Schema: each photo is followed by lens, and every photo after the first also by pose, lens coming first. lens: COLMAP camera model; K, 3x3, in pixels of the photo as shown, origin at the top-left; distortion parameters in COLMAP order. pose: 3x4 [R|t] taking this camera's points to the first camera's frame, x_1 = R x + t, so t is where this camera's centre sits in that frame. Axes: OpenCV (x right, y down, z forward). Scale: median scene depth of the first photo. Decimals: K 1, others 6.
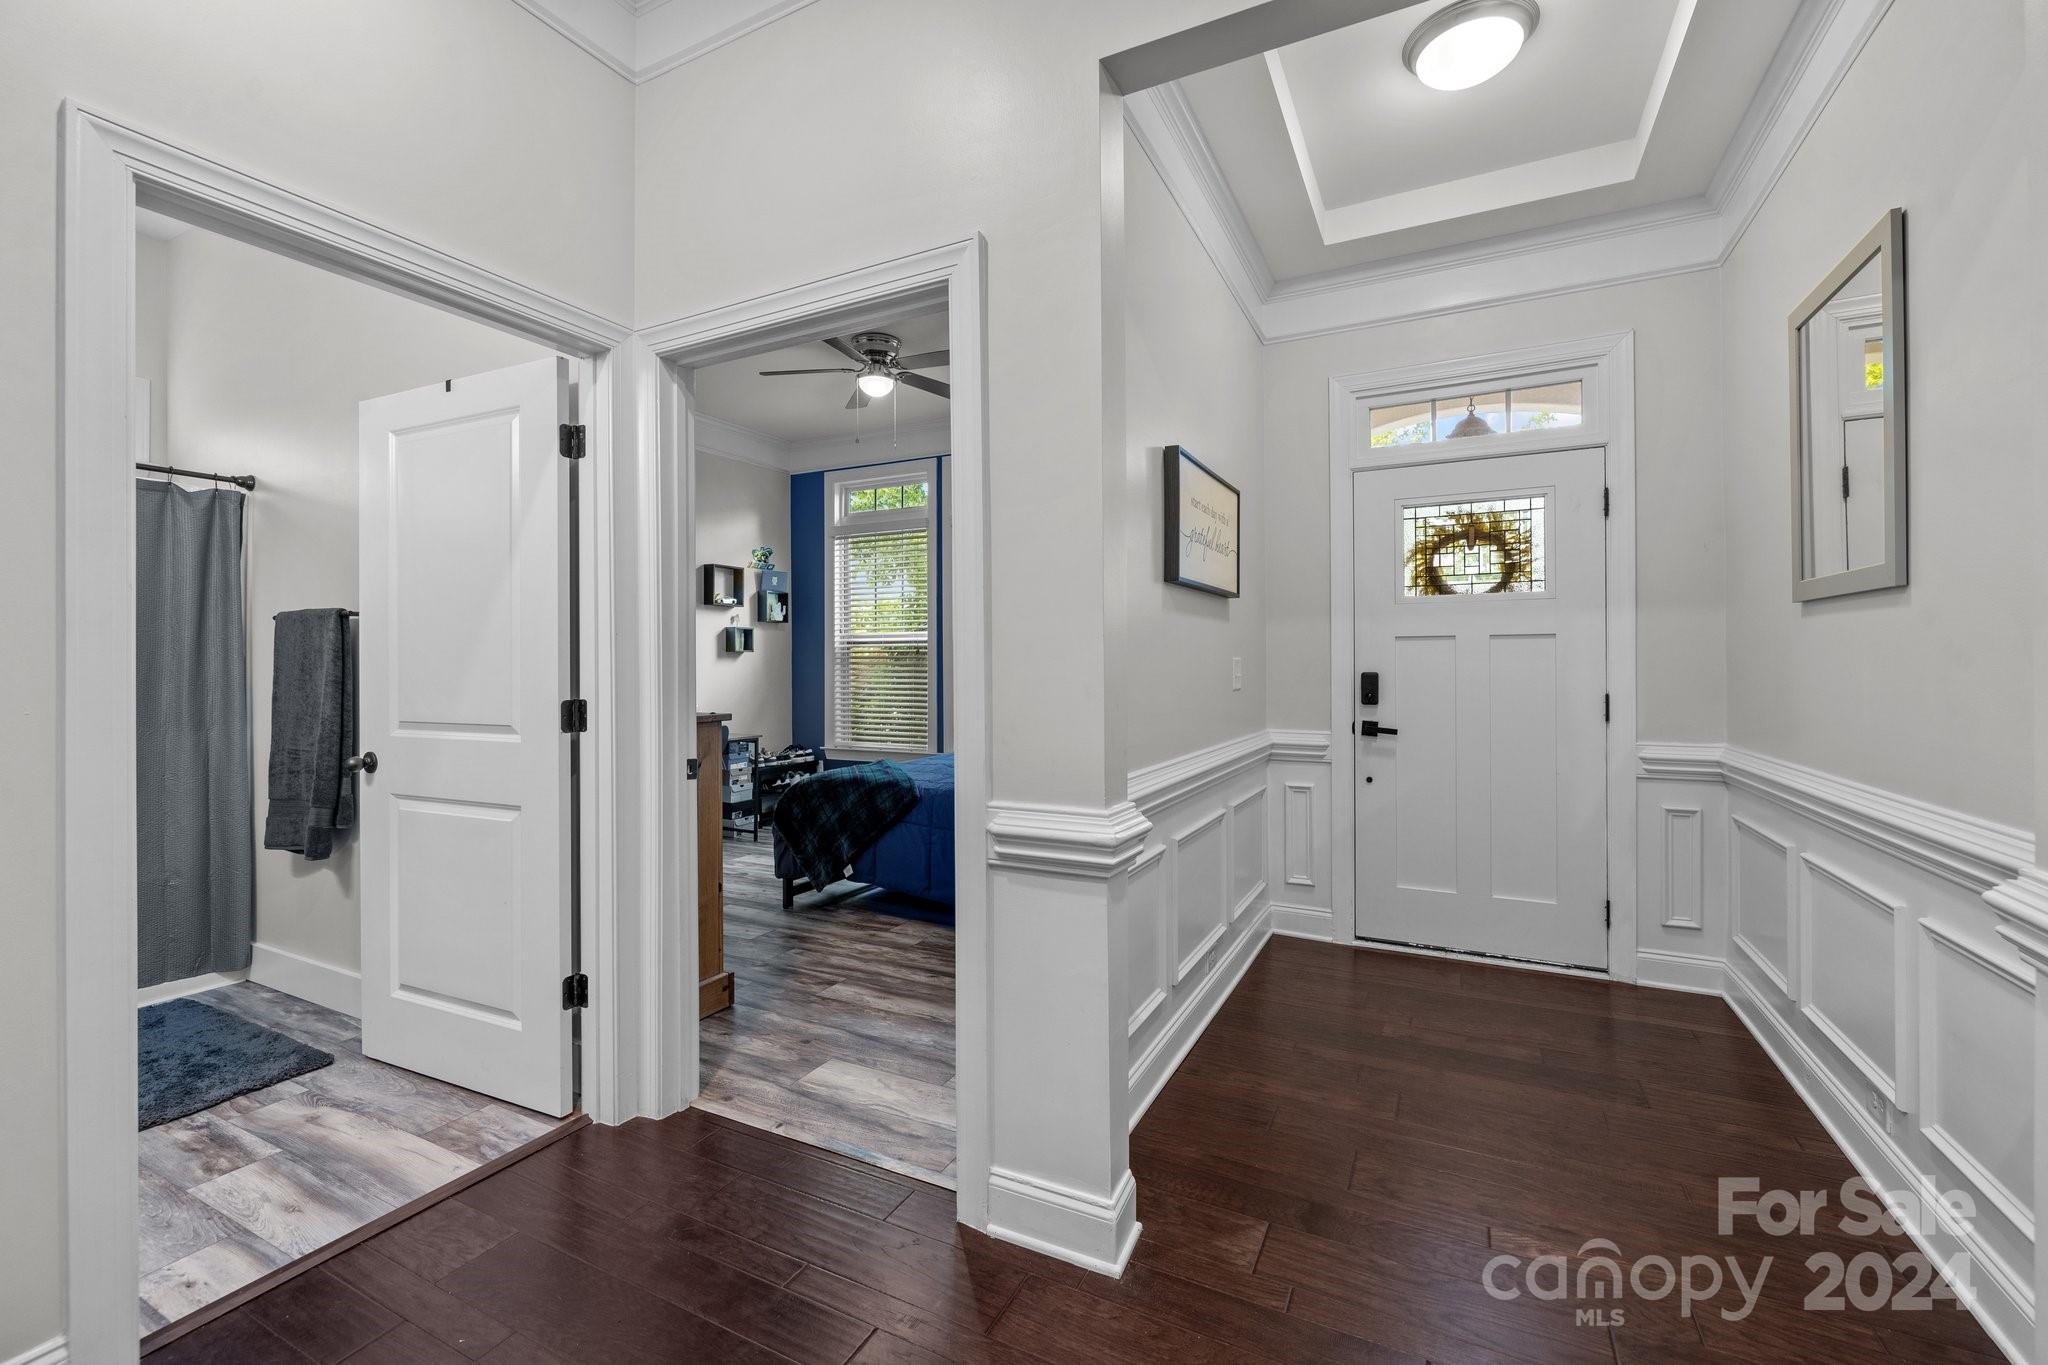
lens RADIAL K [[856.3, 0, 1012.7], [0, 856.3, 665.9], [0, 0, 1]] dist [-0.002065, -0.000018]
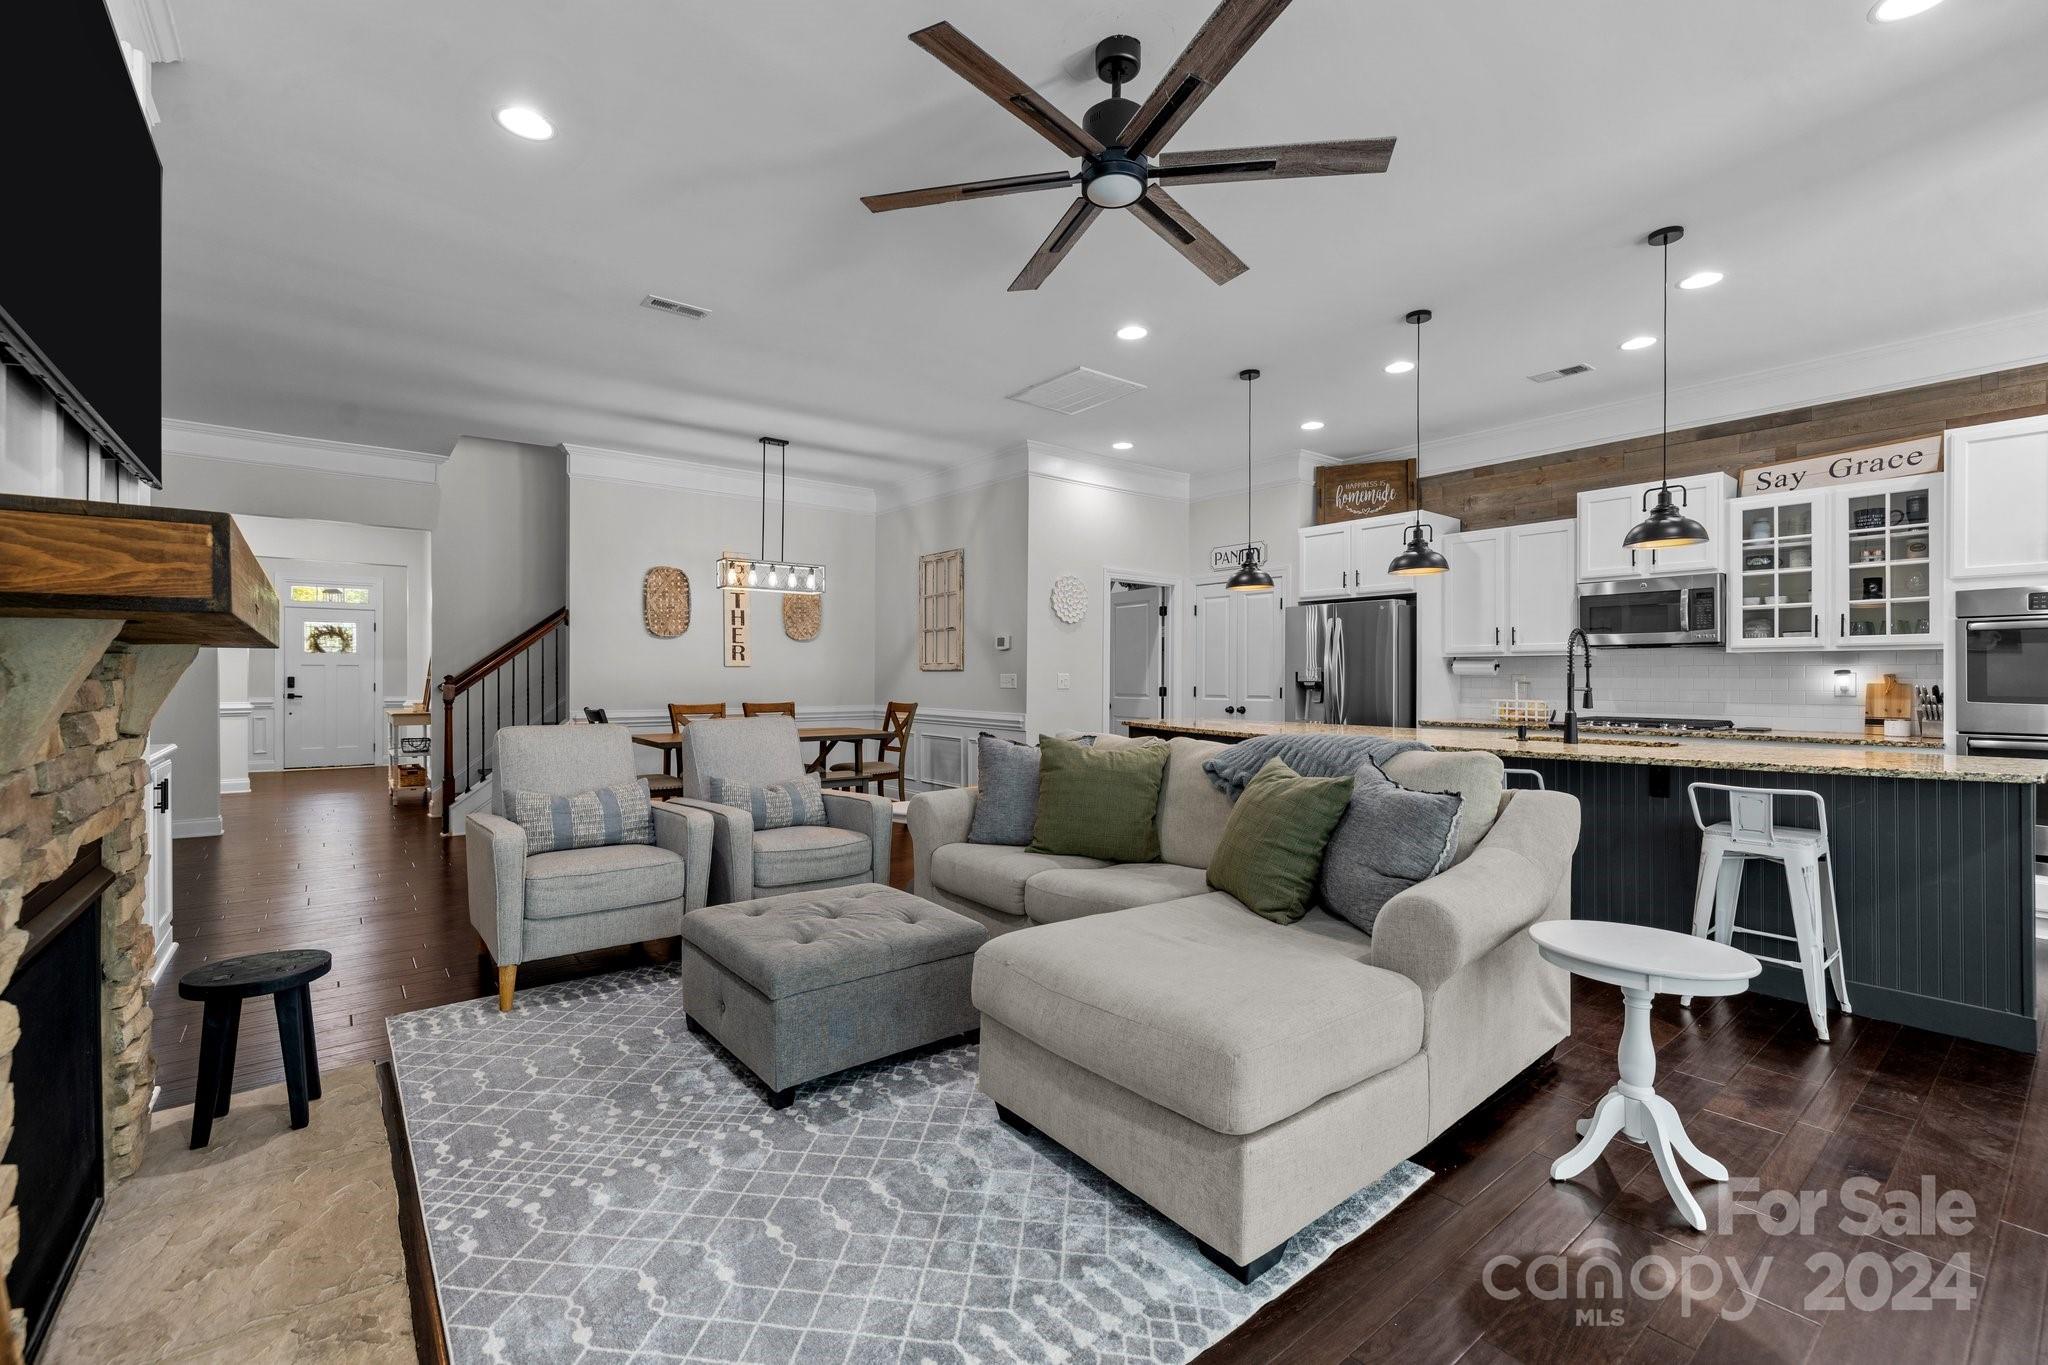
lens RADIAL K [[858.5, 0, 1024.0], [0, 858.5, 682.5], [0, 0, 1]] dist [0.000989, 0.000300]
pose [[0.410345, 0.002133, 0.911928, -1.379230], [-0.009304, 0.999955, 0.001848, -0.001746], [-0.911883, -0.009243, 0.410346, -2.783815]]
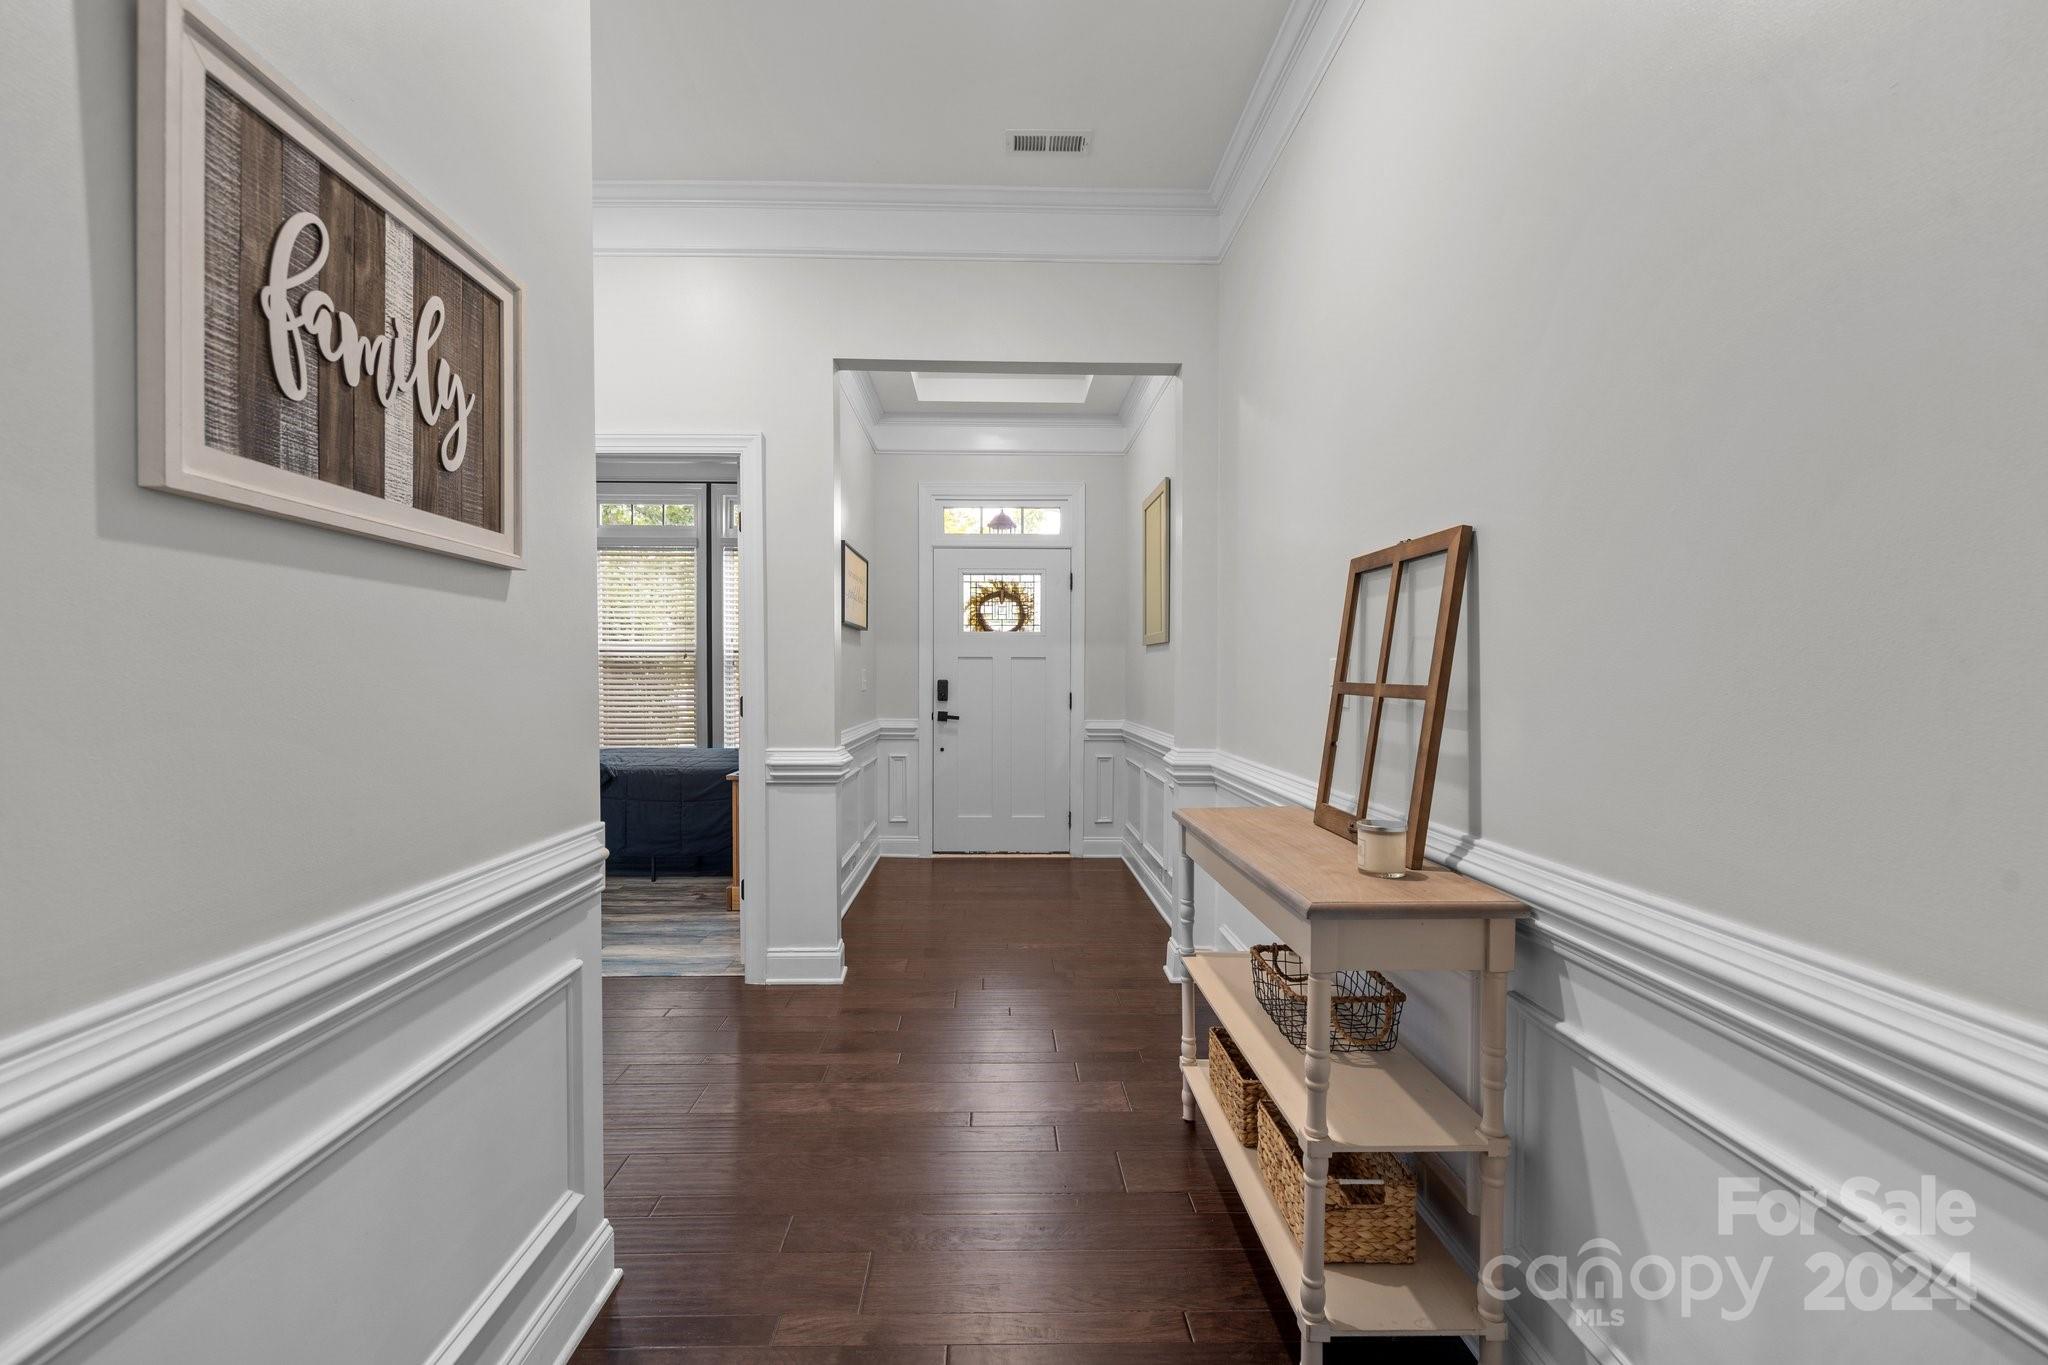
lens RADIAL K [[890.9, 0, 1016.5], [0, 890.9, 686.7], [0, 0, 1]] dist [-0.000737, -0.000420]
pose [[0.872869, 0.001693, 0.487952, -0.276058], [-0.008076, 0.999907, 0.010977, 0.001785], [-0.487888, -0.013522, 0.872801, -0.512667]]
